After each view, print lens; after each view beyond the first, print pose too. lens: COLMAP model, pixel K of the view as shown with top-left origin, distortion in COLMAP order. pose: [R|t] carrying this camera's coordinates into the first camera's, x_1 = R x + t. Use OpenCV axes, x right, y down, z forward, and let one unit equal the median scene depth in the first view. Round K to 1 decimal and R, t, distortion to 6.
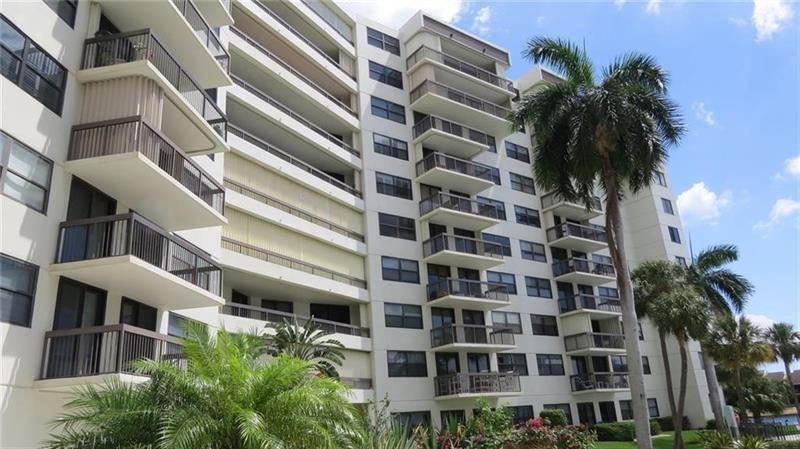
lens RADIAL K [[569.7, 0, 400.0], [0, 569.7, 224.5], [0, 0, 1]] dist [-0.000481, -0.000272]
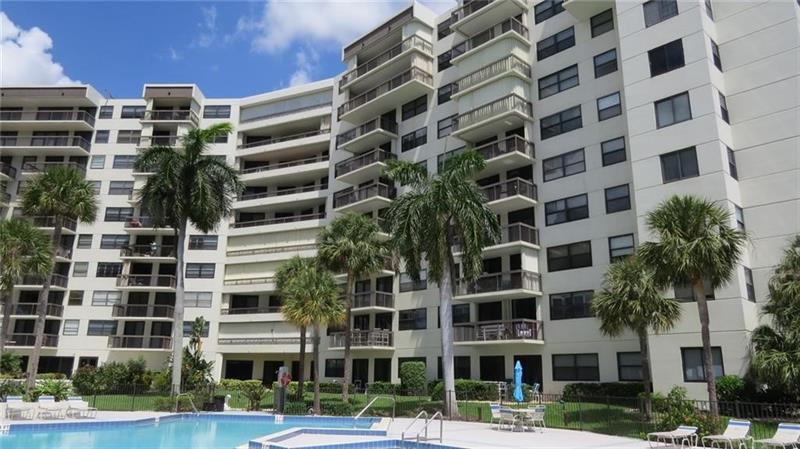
lens RADIAL K [[569.7, 0, 400.0], [0, 569.7, 224.5], [0, 0, 1]] dist [-0.000481, -0.000272]
pose [[0.110101, -0.170474, -0.979192, 1.358189], [0.319775, 0.938876, -0.127499, 0.214848], [0.941075, -0.299083, 0.157885, 0.904613]]
